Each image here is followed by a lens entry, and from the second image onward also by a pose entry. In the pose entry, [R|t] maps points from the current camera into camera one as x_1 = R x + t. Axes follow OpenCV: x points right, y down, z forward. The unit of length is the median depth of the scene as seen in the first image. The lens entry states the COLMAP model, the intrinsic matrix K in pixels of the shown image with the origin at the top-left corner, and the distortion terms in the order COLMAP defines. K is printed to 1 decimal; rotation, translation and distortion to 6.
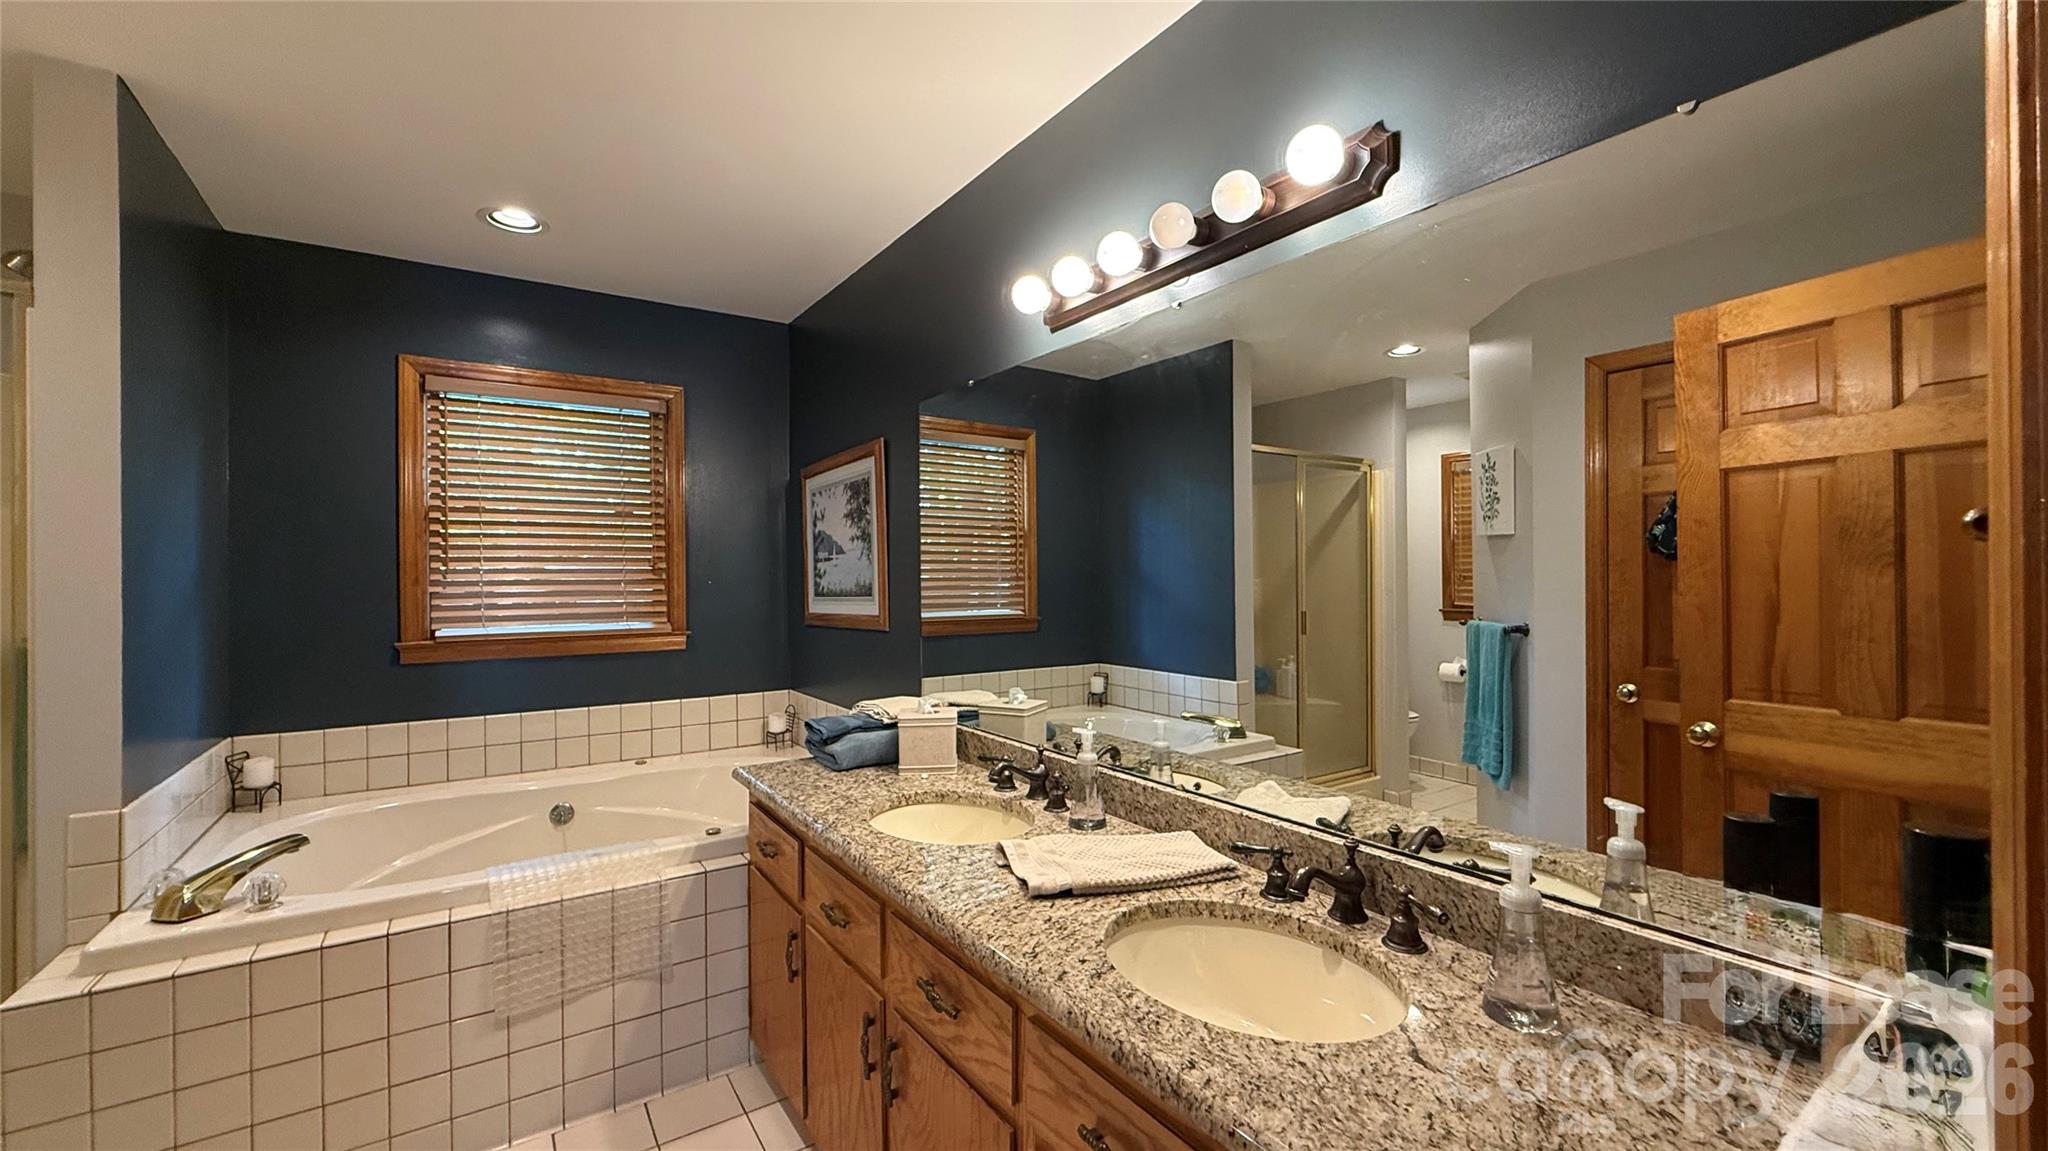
lens RADIAL K [[809.4, 0, 1019.9], [0, 809.4, 576.5], [0, 0, 1]] dist [-0.006559, 0.000795]
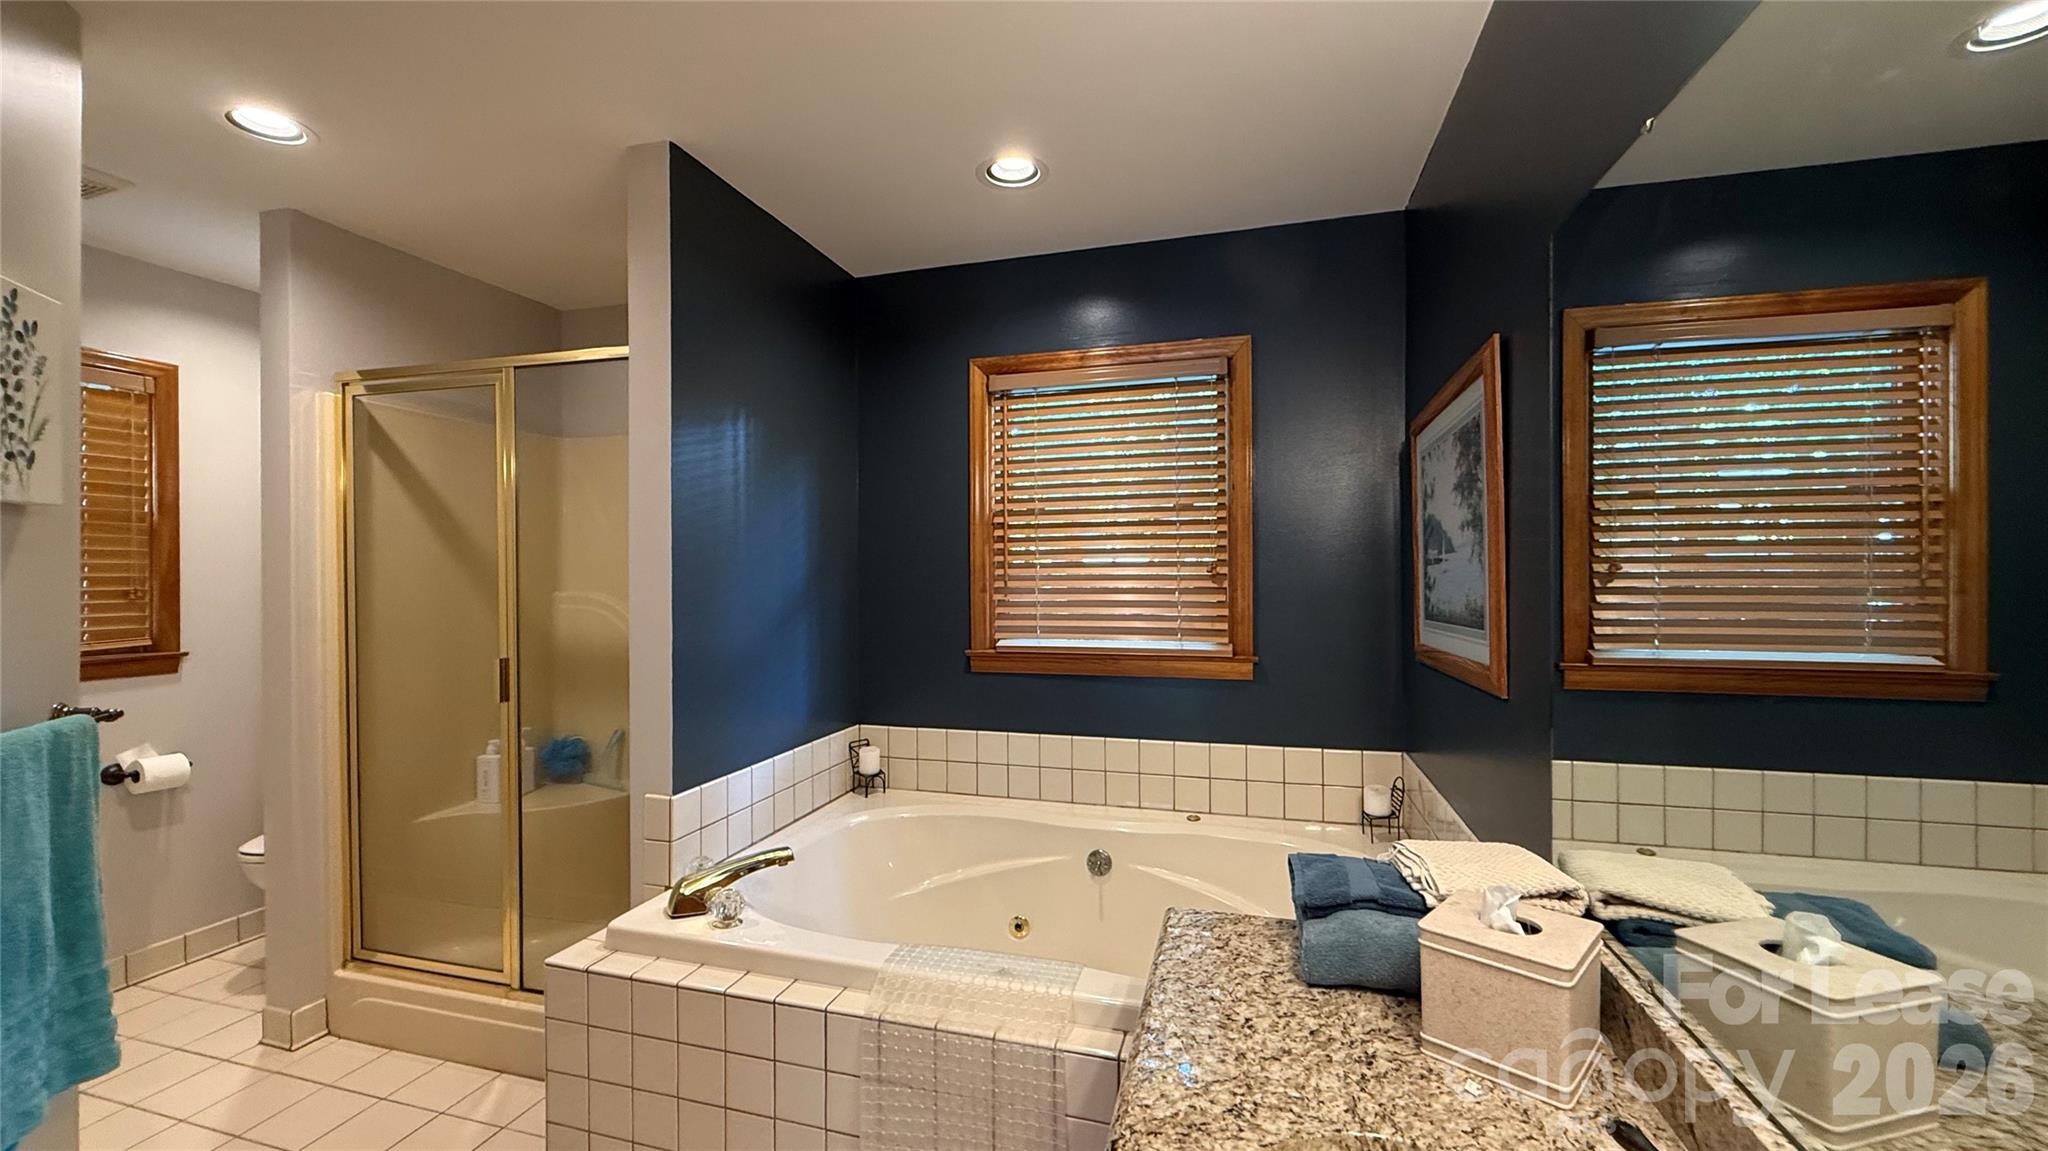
lens RADIAL K [[809.4, 0, 1026.0], [0, 809.4, 580.6], [0, 0, 1]] dist [-0.006559, 0.000795]
pose [[0.636093, 0.010285, -0.771544, 0.038292], [0.001739, 0.999890, 0.014763, -0.016510], [0.771610, -0.010733, 0.636005, 0.386070]]
